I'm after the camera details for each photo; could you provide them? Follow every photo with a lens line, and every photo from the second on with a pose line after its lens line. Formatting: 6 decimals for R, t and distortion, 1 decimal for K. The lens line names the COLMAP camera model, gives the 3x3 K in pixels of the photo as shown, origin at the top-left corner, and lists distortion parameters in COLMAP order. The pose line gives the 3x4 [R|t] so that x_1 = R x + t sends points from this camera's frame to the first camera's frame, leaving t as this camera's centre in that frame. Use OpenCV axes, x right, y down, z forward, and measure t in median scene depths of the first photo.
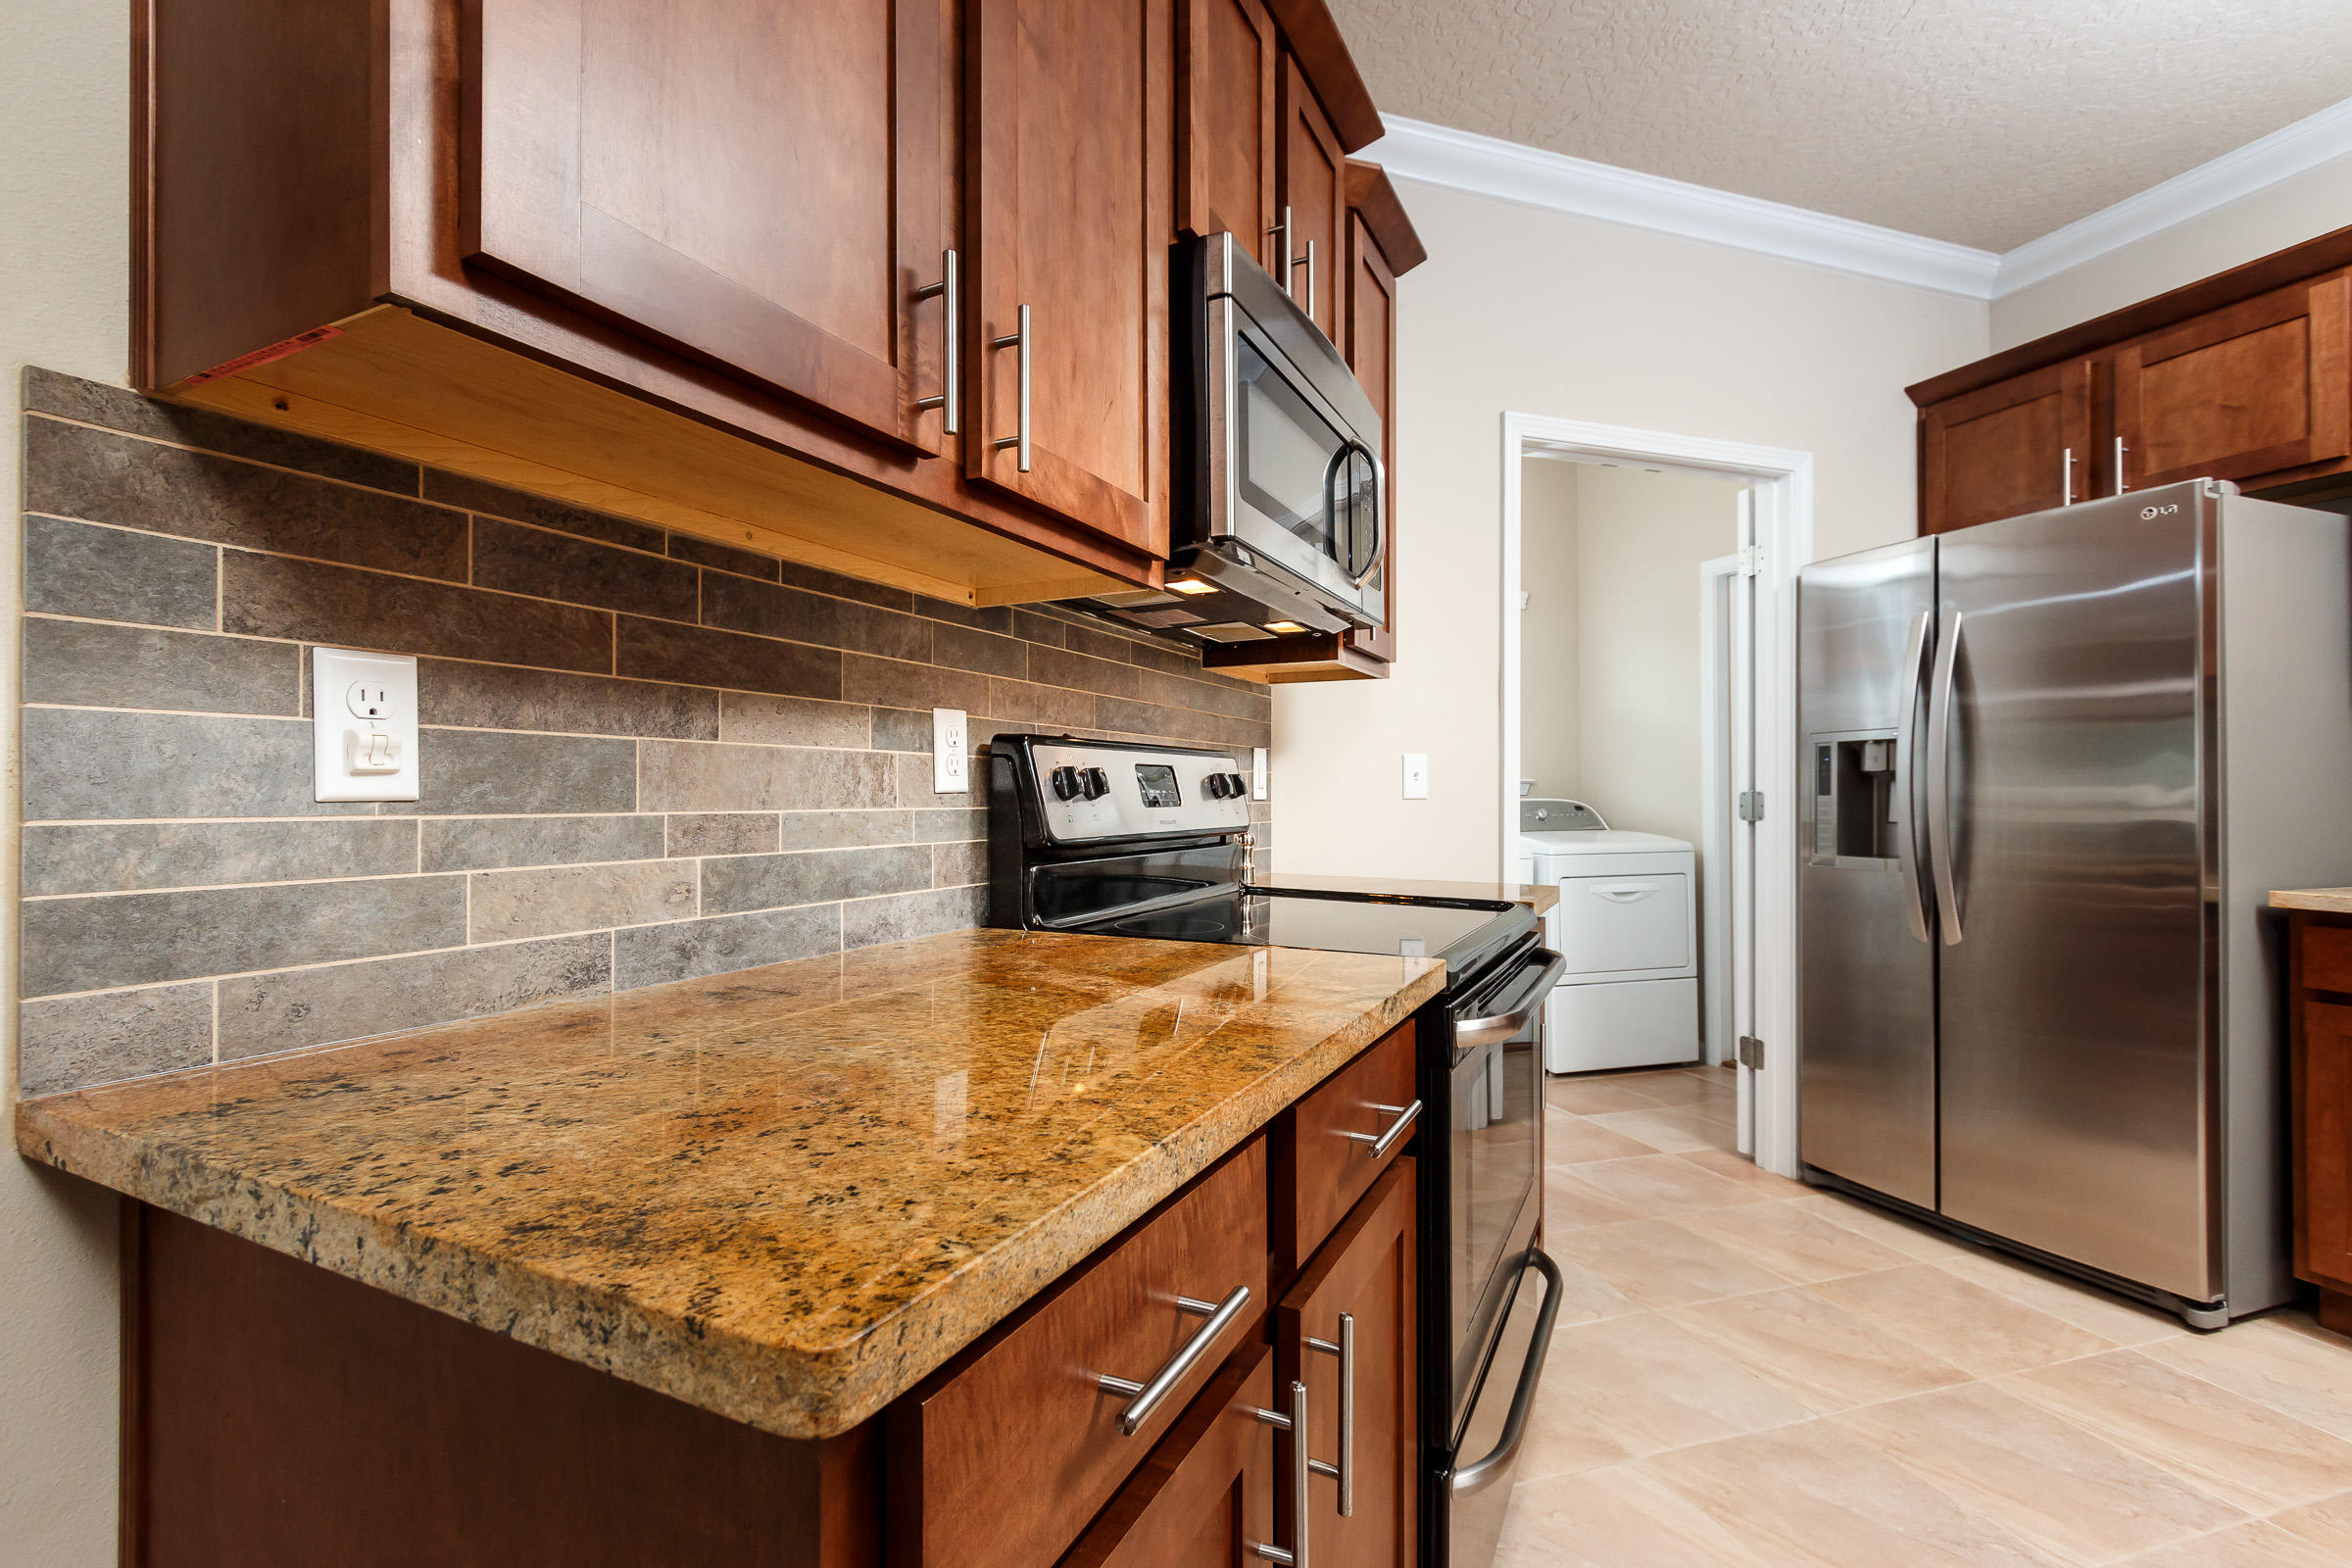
lens RADIAL K [[1068.9, 0, 1162.3], [0, 1068.9, 780.8], [0, 0, 1]] dist [0.008030, -0.000424]
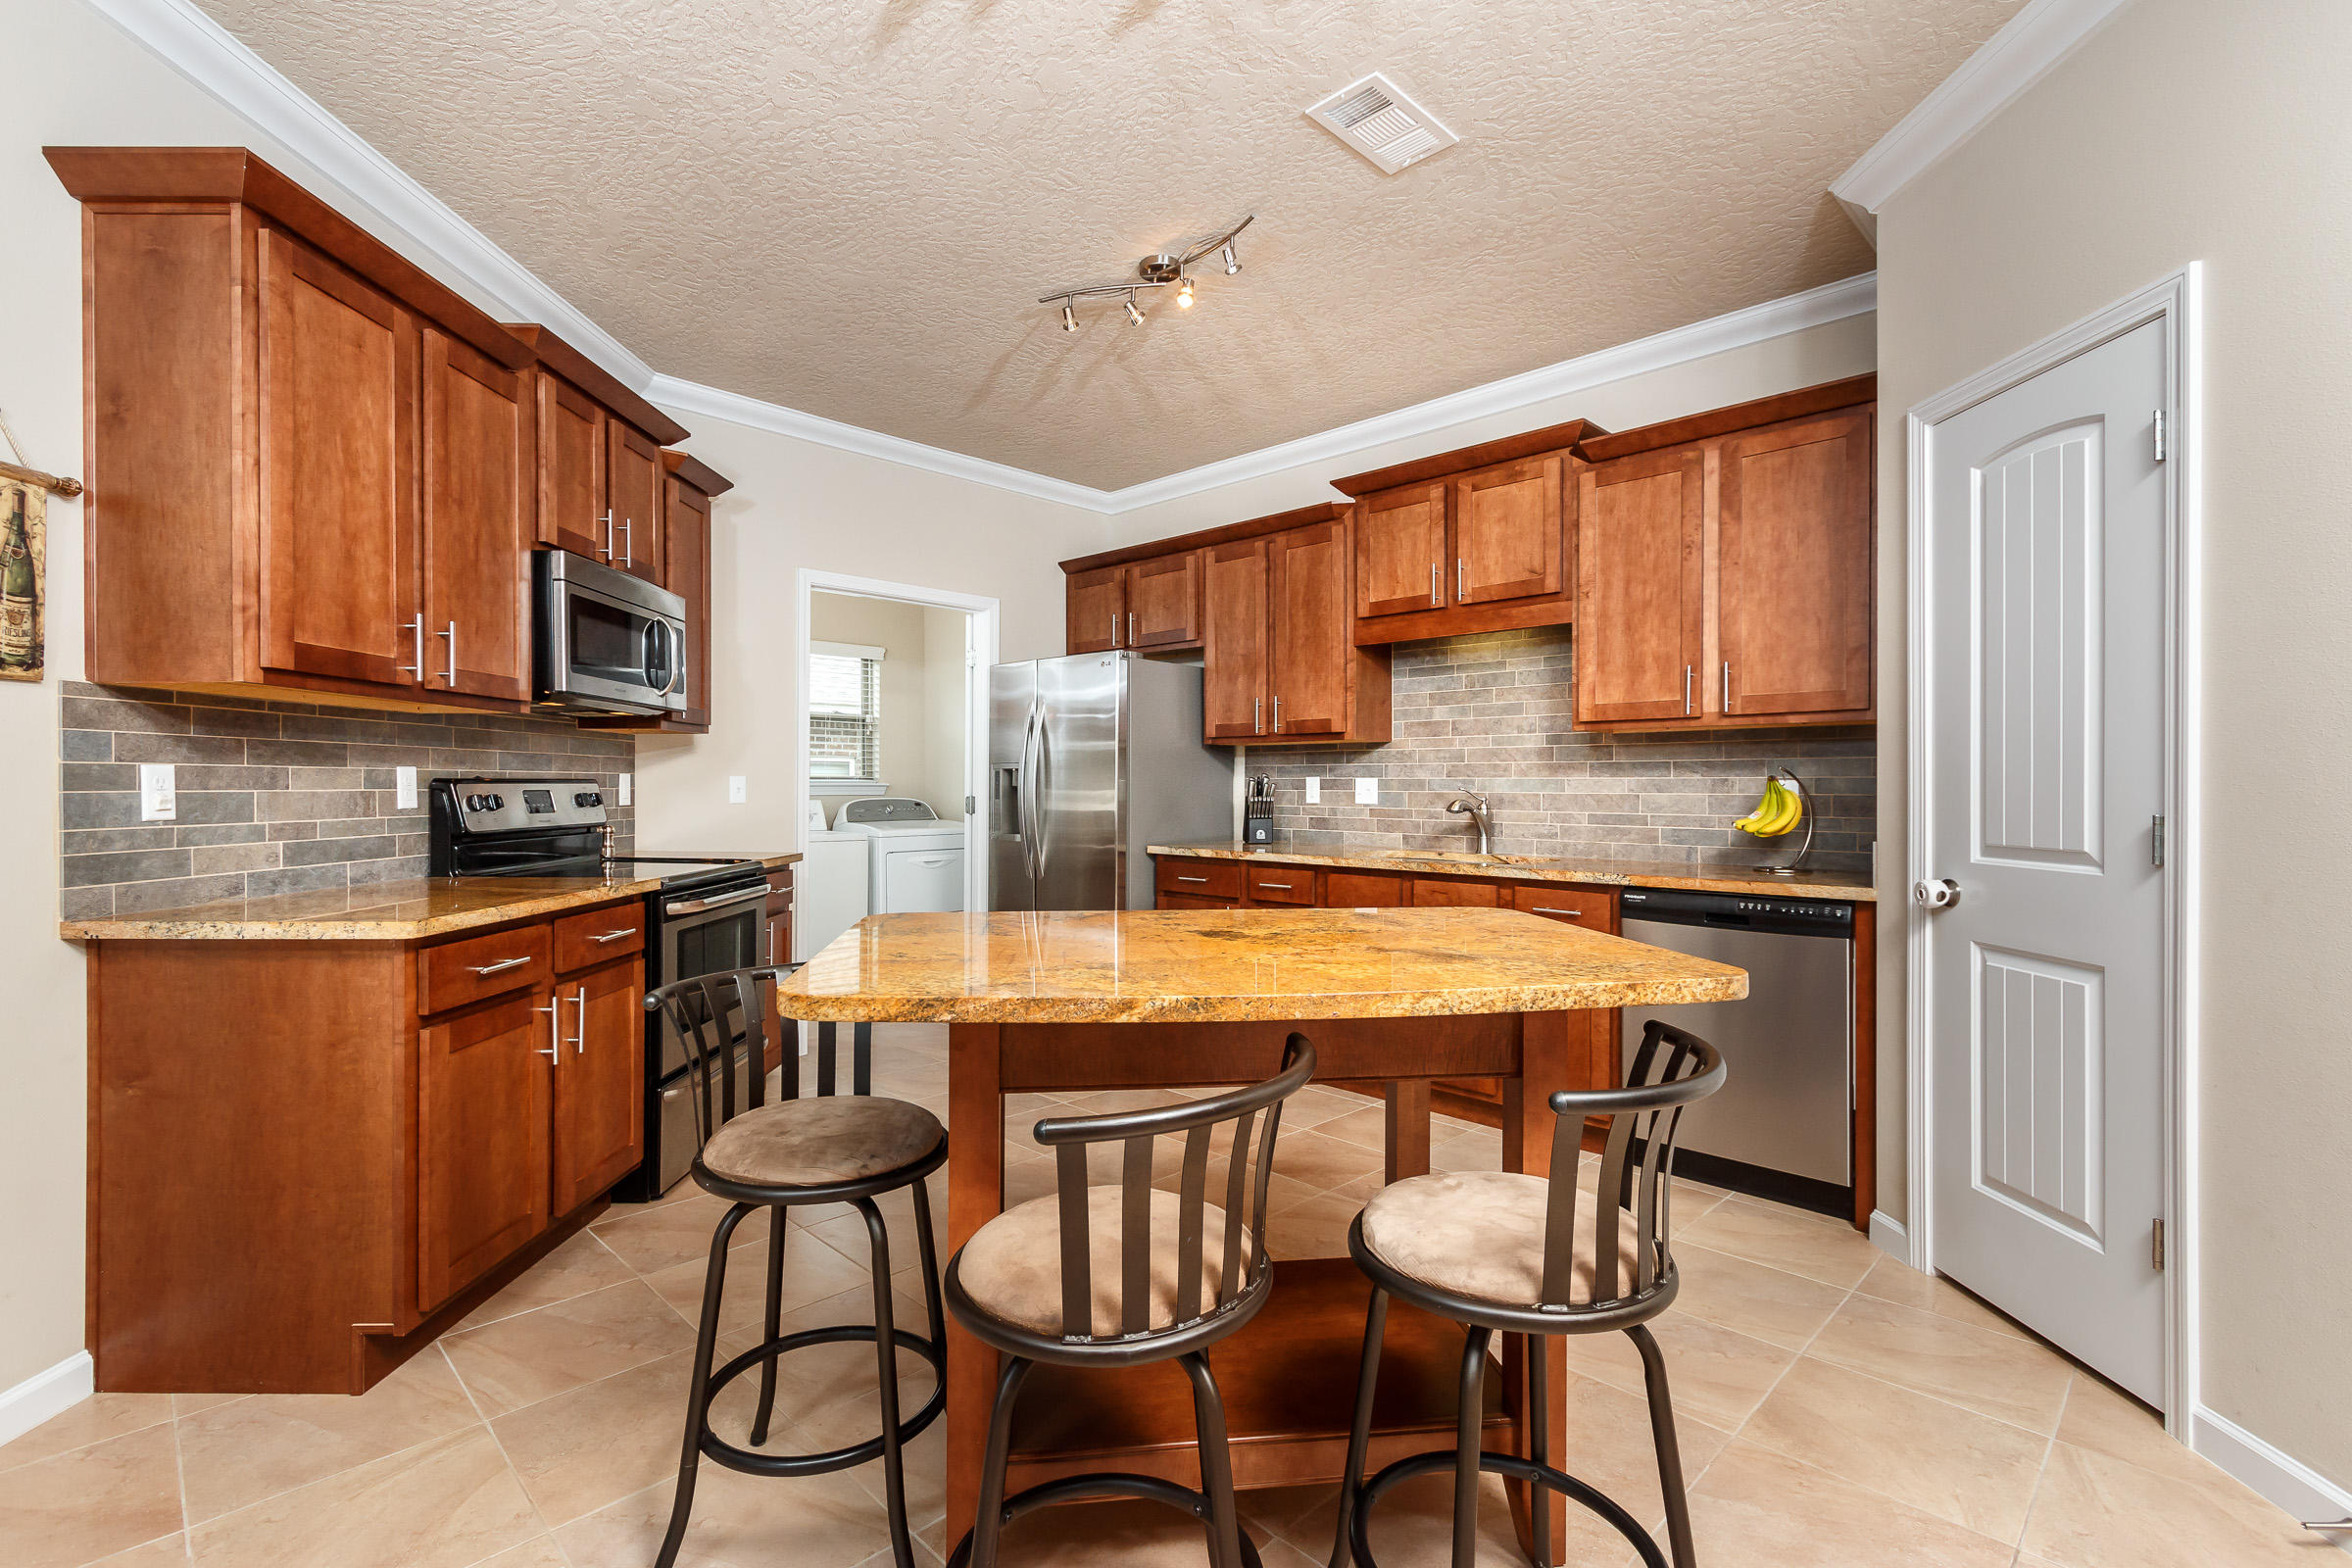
lens RADIAL K [[1068.9, 0, 1162.3], [0, 1068.9, 780.8], [0, 0, 1]] dist [0.008030, -0.000424]
pose [[0.896117, 0.000509, 0.443818, 0.184299], [-0.004826, 0.999951, 0.008597, -0.068670], [-0.443792, -0.009846, 0.896076, -1.485872]]
